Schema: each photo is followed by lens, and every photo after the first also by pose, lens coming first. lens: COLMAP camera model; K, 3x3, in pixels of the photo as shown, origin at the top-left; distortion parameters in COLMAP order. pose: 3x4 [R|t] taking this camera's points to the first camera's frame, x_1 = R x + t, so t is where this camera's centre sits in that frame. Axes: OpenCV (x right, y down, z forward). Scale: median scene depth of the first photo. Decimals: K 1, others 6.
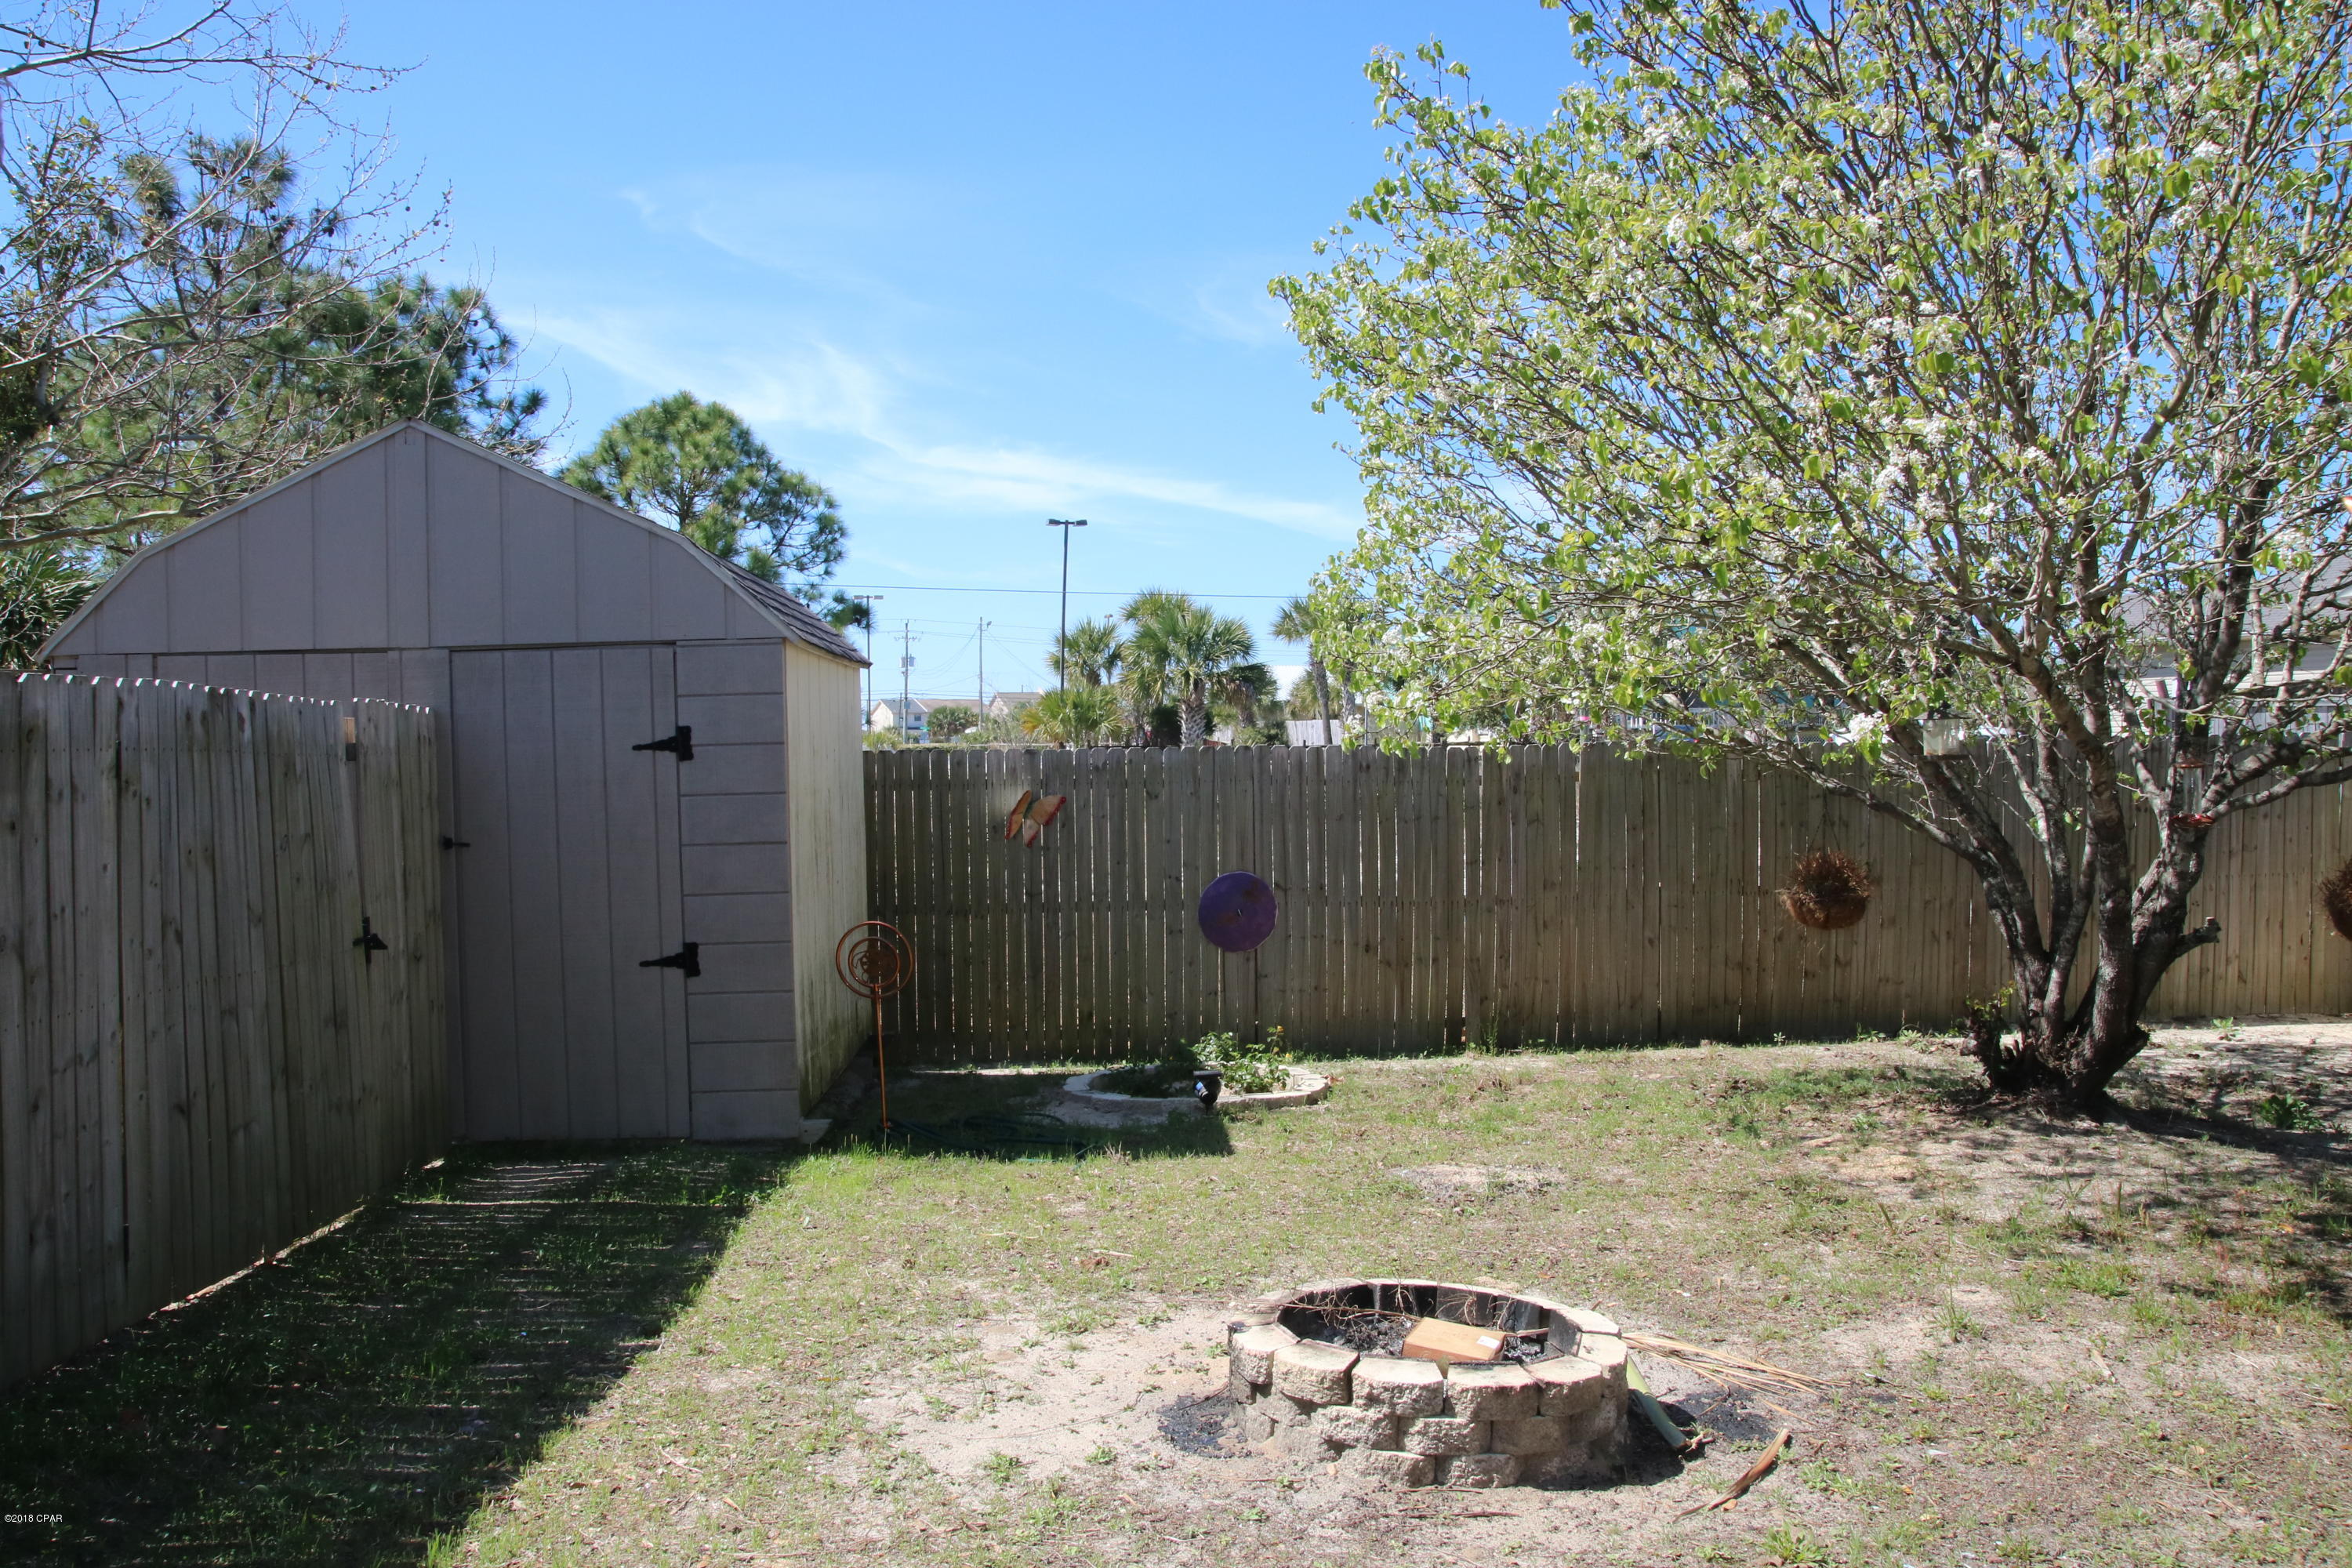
lens RADIAL K [[1823.2, 0, 1159.9], [0, 1823.2, 792.9], [0, 0, 1]] dist [-0.124979, 0.122257]
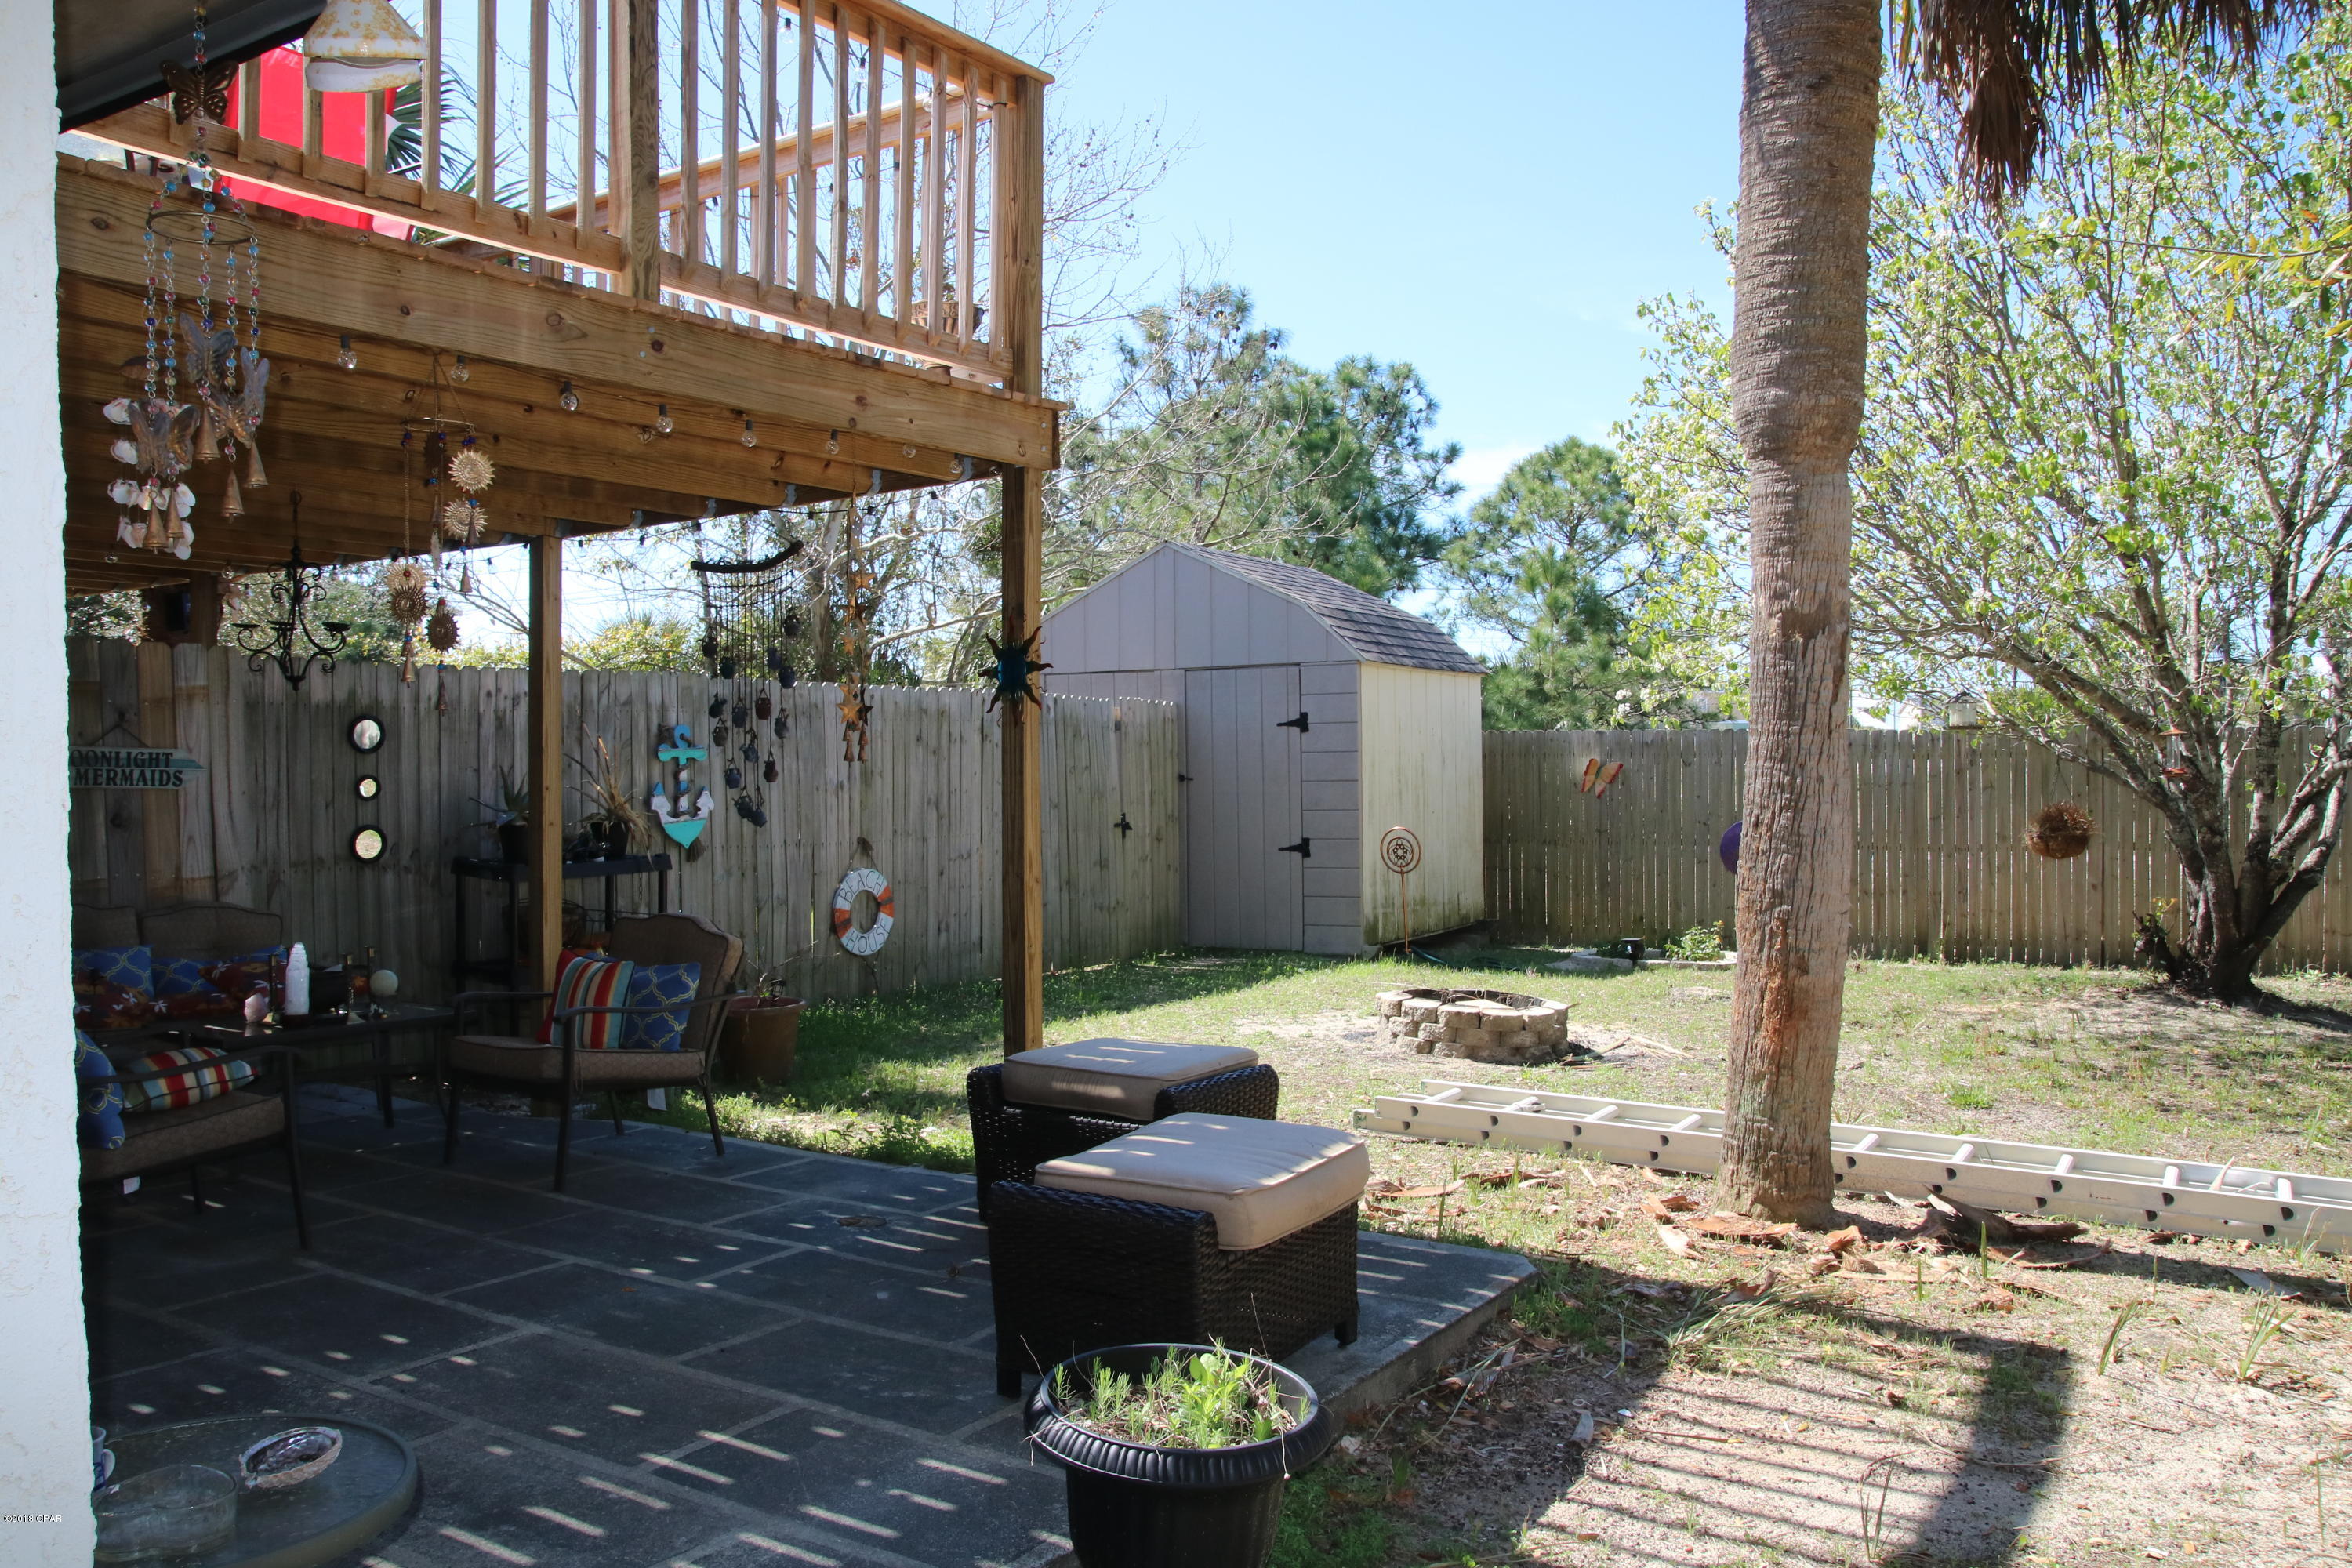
lens RADIAL K [[1823.2, 0, 1159.9], [0, 1823.2, 792.9], [0, 0, 1]] dist [-0.124979, 0.122257]
pose [[0.845175, 0.017565, -0.534201, 0.192778], [-0.017369, 0.999835, 0.005397, 0.011558], [0.534207, 0.004717, 0.845340, -0.190907]]
